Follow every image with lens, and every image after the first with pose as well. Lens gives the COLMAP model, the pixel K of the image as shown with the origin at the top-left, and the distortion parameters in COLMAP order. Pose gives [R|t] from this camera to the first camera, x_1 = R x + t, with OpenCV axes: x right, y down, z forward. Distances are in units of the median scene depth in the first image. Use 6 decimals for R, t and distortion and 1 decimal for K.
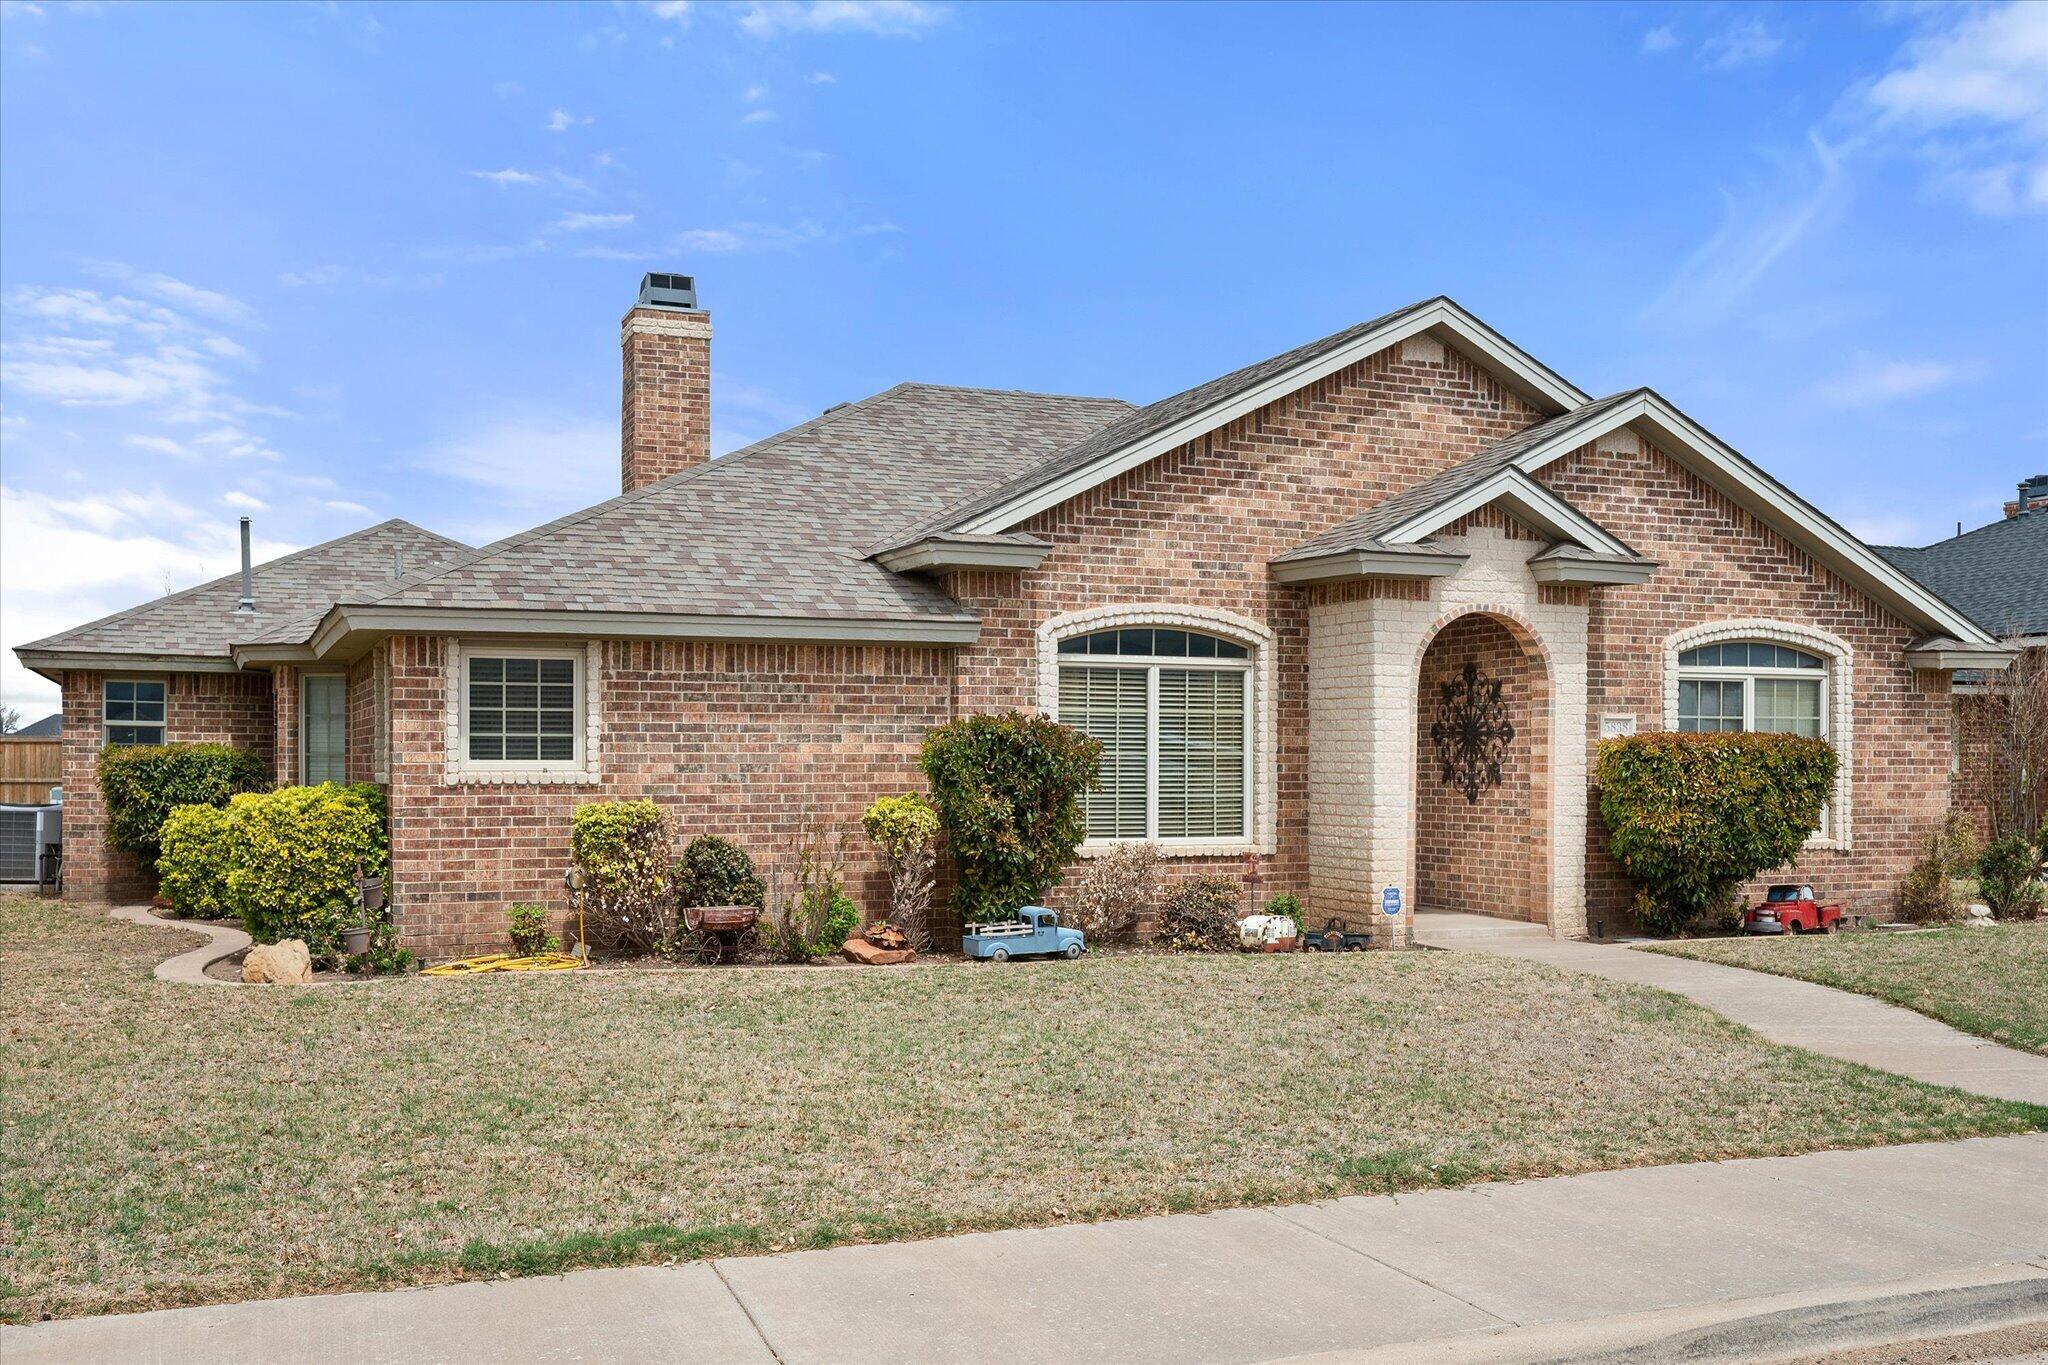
lens RADIAL K [[1349.3, 0, 975.1], [0, 1349.3, 767.8], [0, 0, 1]] dist [0.000658, 0.000549]
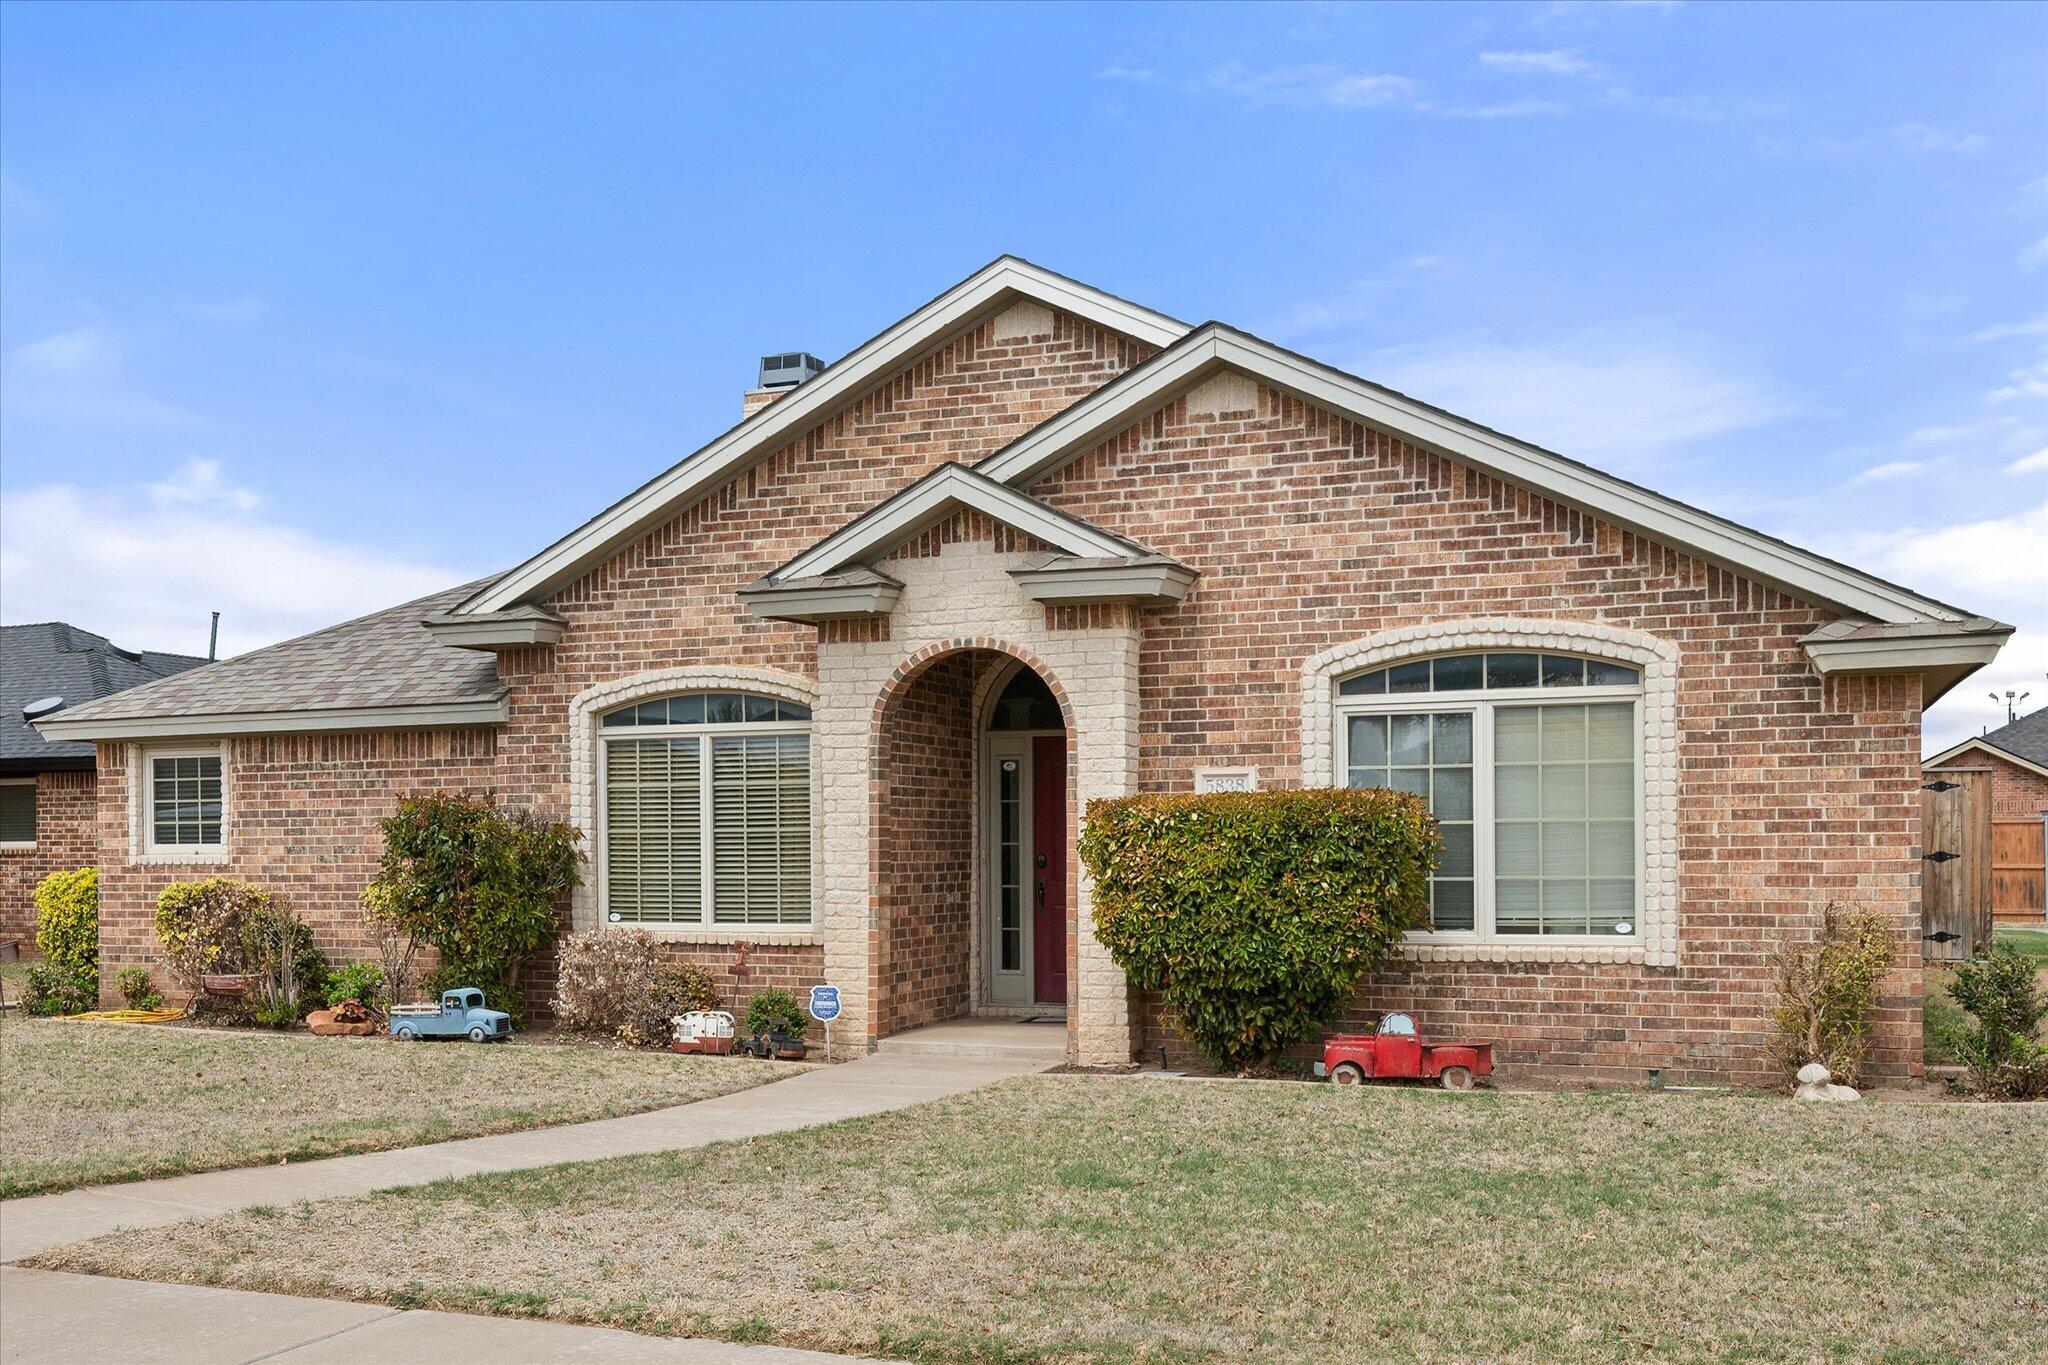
lens RADIAL K [[1531.8, 0, 1066.9], [0, 1531.8, 846.1], [0, 0, 1]] dist [-0.002933, 0.002240]
pose [[0.835885, -0.007961, -0.548847, 0.895051], [0.006839, 0.999968, -0.004089, 0.005712], [0.548862, -0.000335, 0.835913, 0.266259]]
